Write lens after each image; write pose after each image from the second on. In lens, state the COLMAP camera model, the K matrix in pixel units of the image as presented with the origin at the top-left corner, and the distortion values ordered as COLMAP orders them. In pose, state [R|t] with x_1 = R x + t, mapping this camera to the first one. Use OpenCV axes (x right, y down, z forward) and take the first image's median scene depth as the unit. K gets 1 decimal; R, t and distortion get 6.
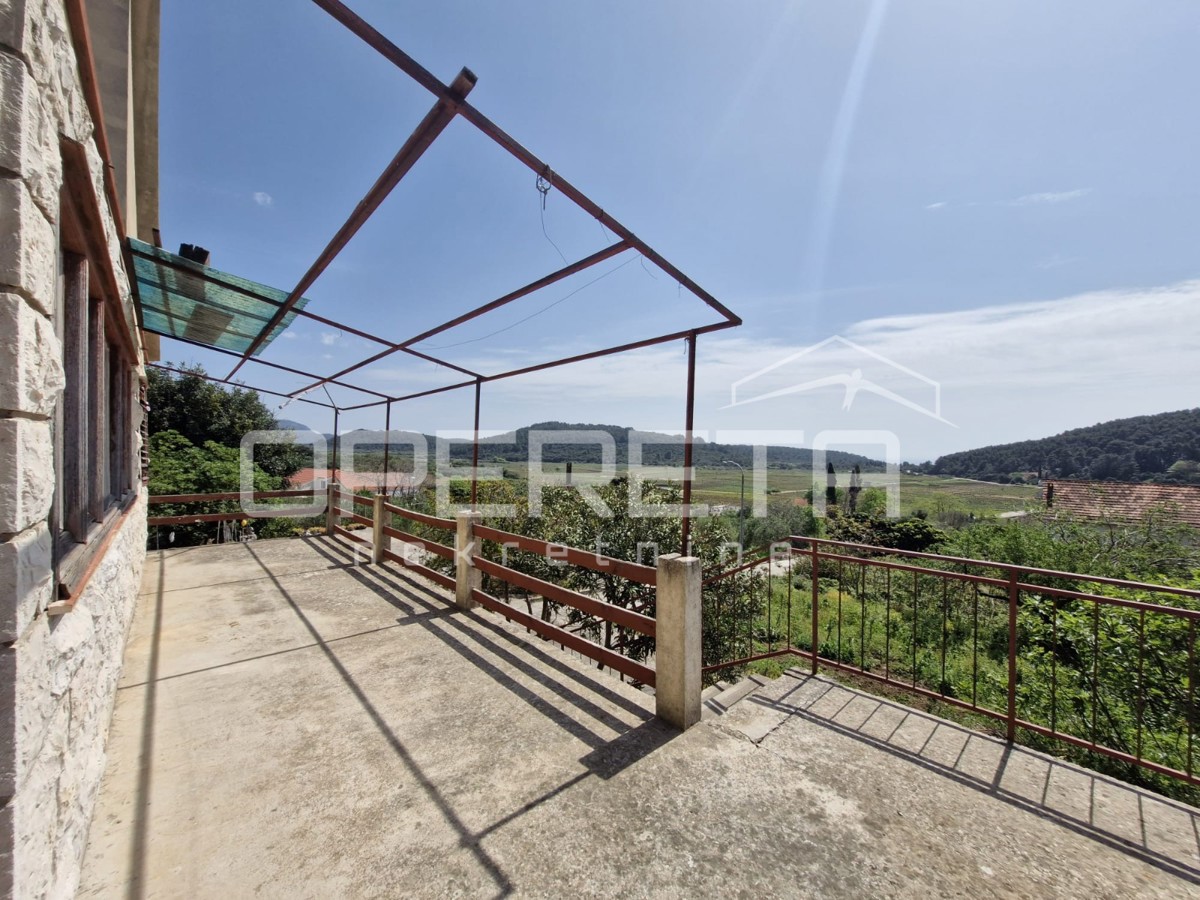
lens RADIAL K [[472.2, 0, 593.3], [0, 472.2, 450.8], [0, 0, 1]] dist [0.000358, -0.000669]
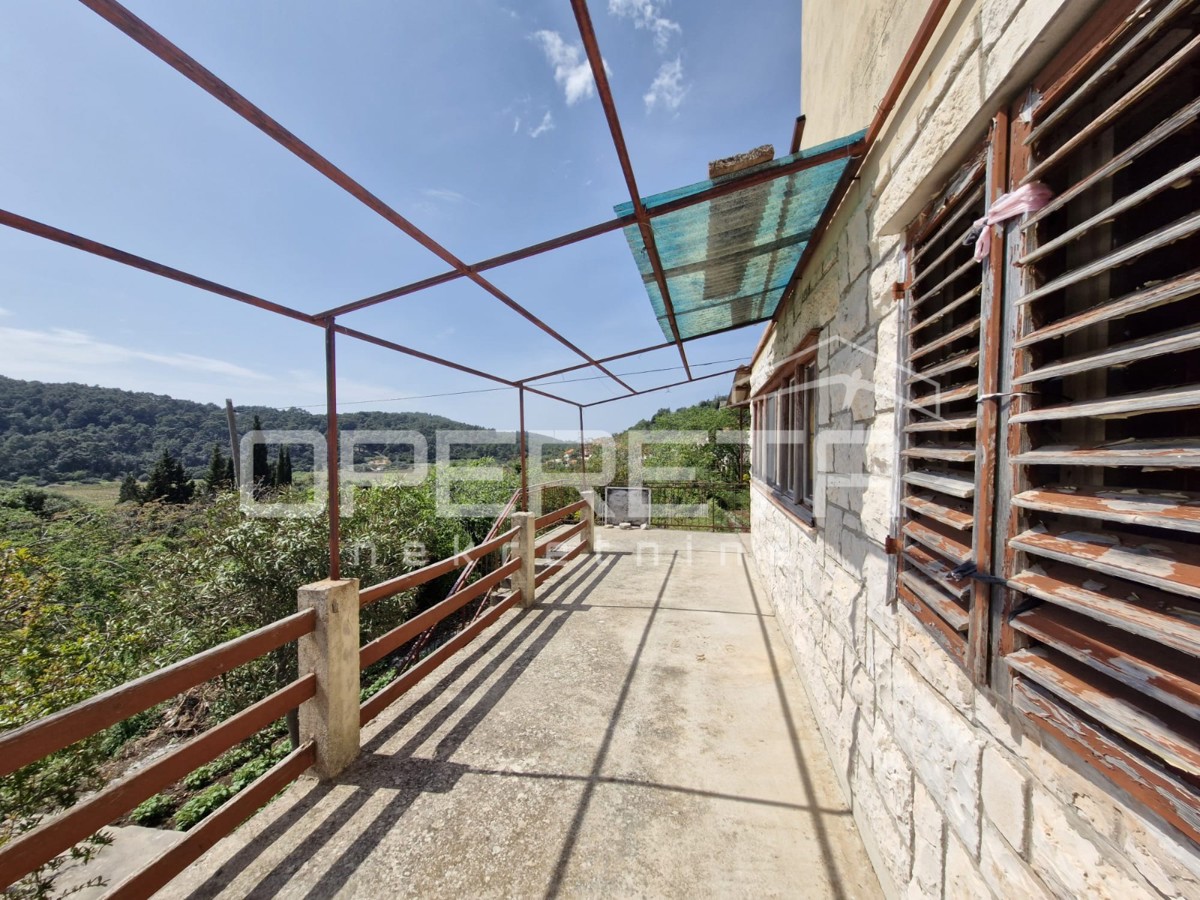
lens RADIAL K [[472.2, 0, 603.7], [0, 472.2, 452.4], [0, 0, 1]] dist [0.000358, -0.000669]
pose [[-0.570287, -0.020237, 0.821196, -1.264573], [-0.006374, 0.999775, 0.020212, -0.024446], [-0.821421, 0.006292, -0.570288, 1.519836]]
